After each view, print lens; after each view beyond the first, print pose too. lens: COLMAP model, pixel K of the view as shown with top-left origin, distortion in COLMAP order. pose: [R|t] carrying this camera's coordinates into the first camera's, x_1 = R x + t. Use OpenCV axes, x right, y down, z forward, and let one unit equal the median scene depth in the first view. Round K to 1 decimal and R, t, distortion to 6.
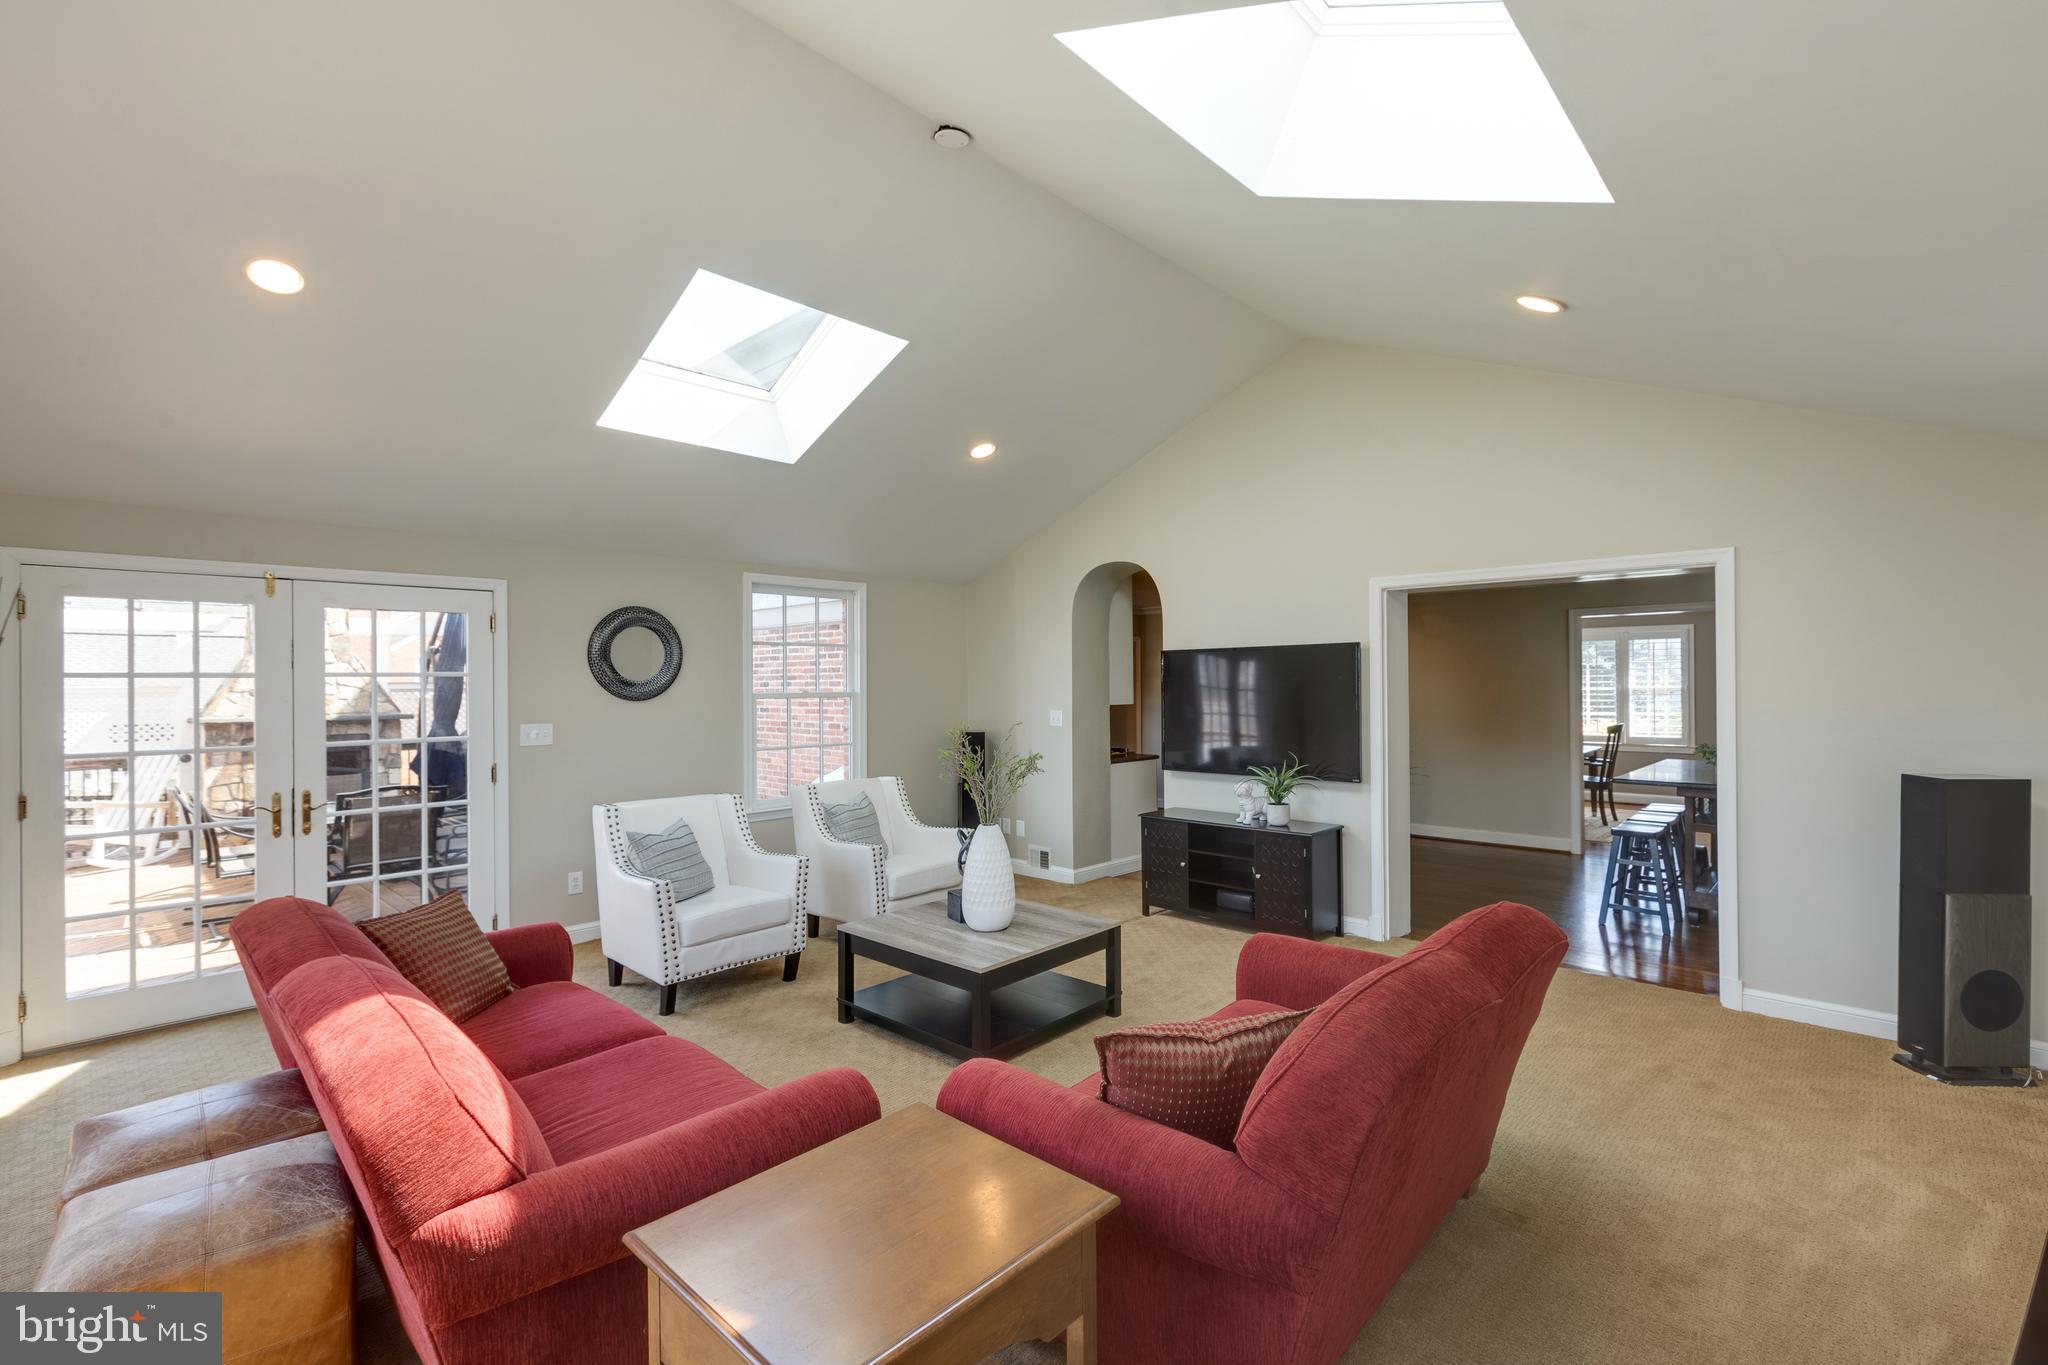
lens RADIAL K [[909.0, 0, 1027.4], [0, 909.0, 677.9], [0, 0, 1]] dist [-0.002024, -0.000123]
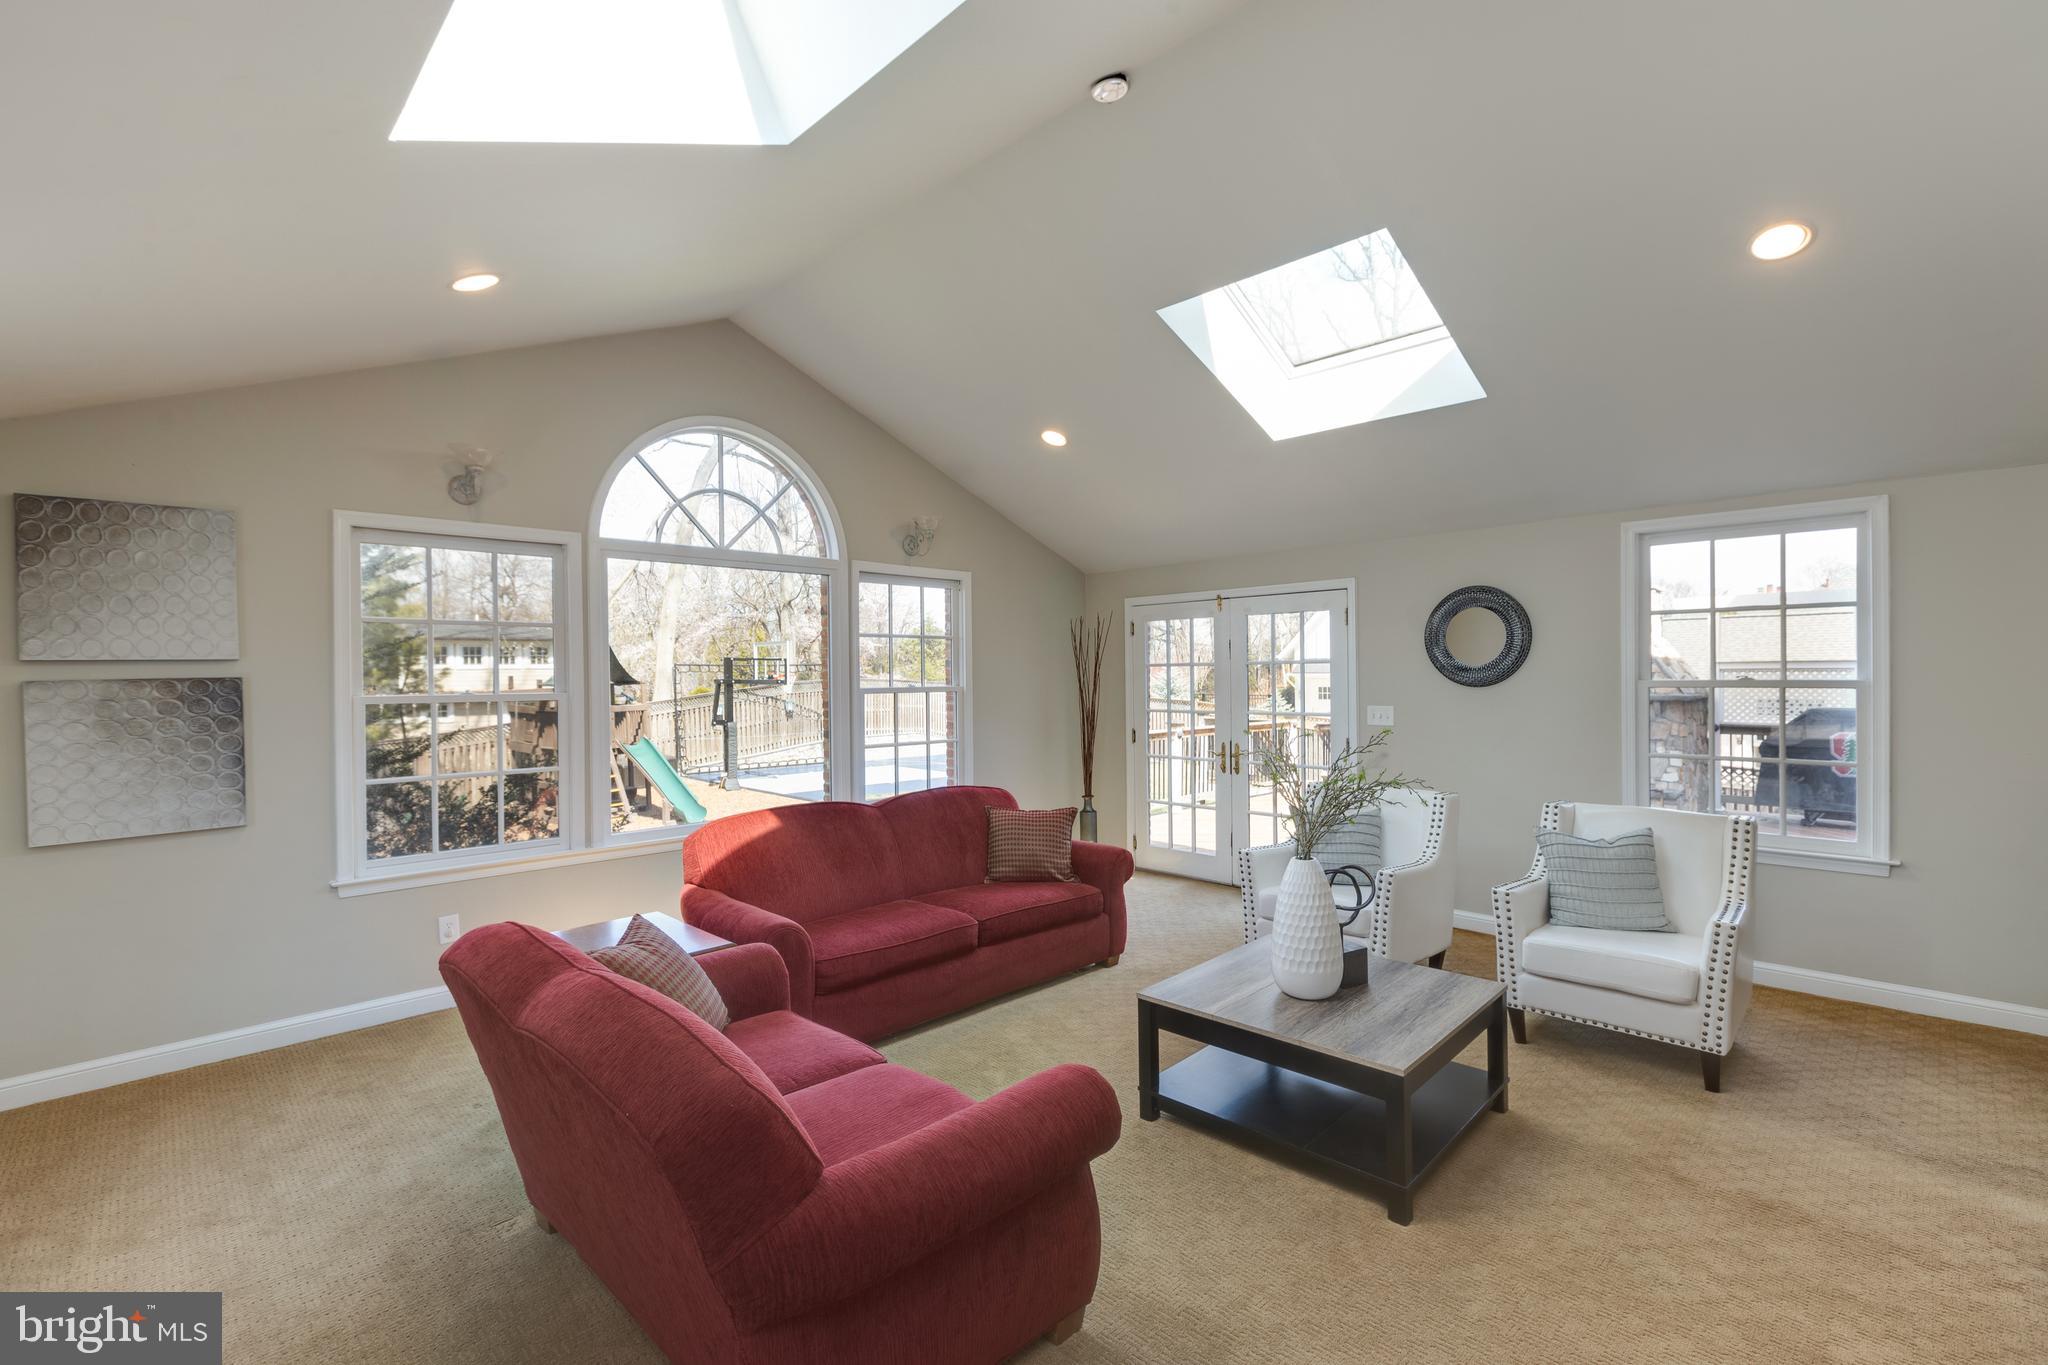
lens RADIAL K [[909.0, 0, 1027.4], [0, 909.0, 677.9], [0, 0, 1]] dist [-0.002024, -0.000123]
pose [[-0.047364, 0.018088, -0.998714, 0.526552], [0.020088, 0.999651, 0.017152, -0.009323], [0.998676, -0.019250, -0.047711, 0.589967]]
